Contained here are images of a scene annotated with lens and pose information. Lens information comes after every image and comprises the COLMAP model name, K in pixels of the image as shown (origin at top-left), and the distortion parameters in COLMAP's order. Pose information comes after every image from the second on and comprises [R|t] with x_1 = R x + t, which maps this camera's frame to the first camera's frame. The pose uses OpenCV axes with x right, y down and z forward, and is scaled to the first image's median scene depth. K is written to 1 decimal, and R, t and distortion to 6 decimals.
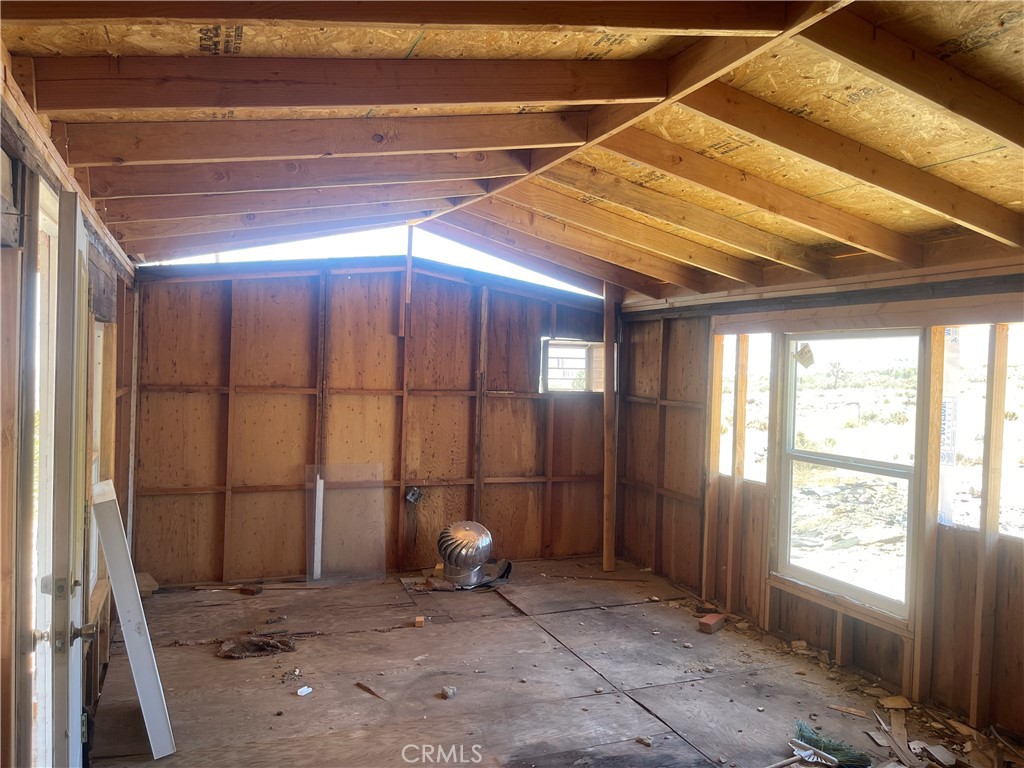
lens RADIAL K [[770.4, 0, 514.8], [0, 770.4, 381.4], [0, 0, 1]] dist [0.067978, -0.095168]
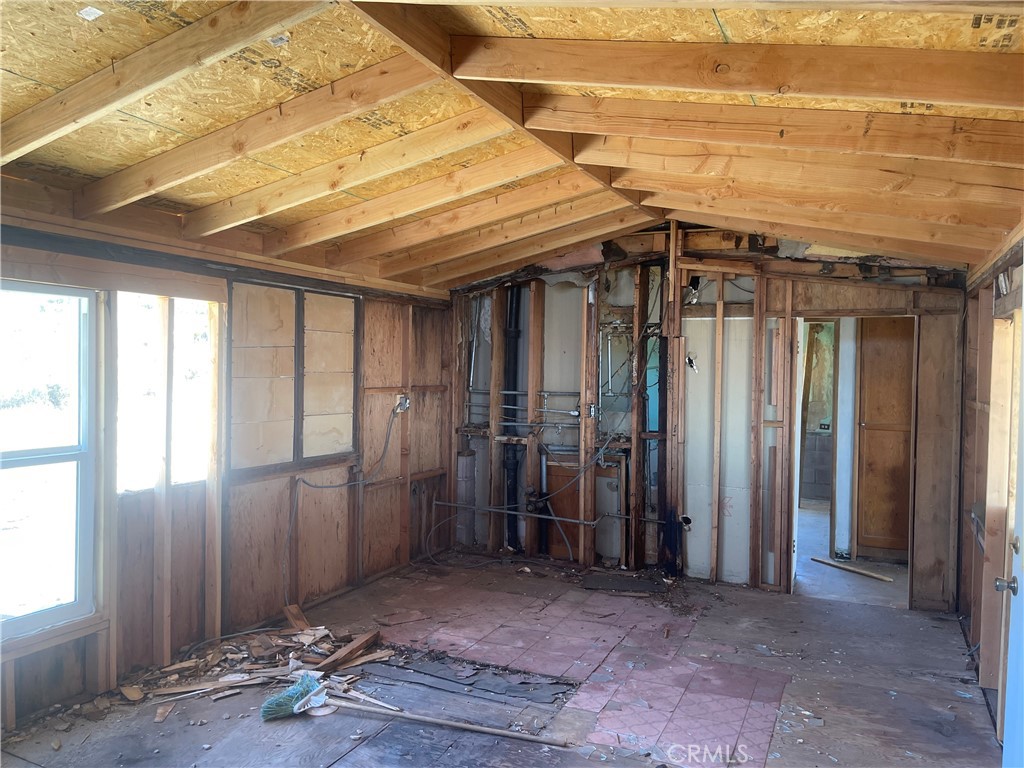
lens RADIAL K [[770.4, 0, 514.8], [0, 770.4, 381.4], [0, 0, 1]] dist [0.067978, -0.095168]
pose [[-0.674668, -0.052919, 0.736222, -0.480003], [-0.020068, 0.998373, 0.053372, -0.021259], [-0.737849, 0.021234, -0.674632, 1.249421]]
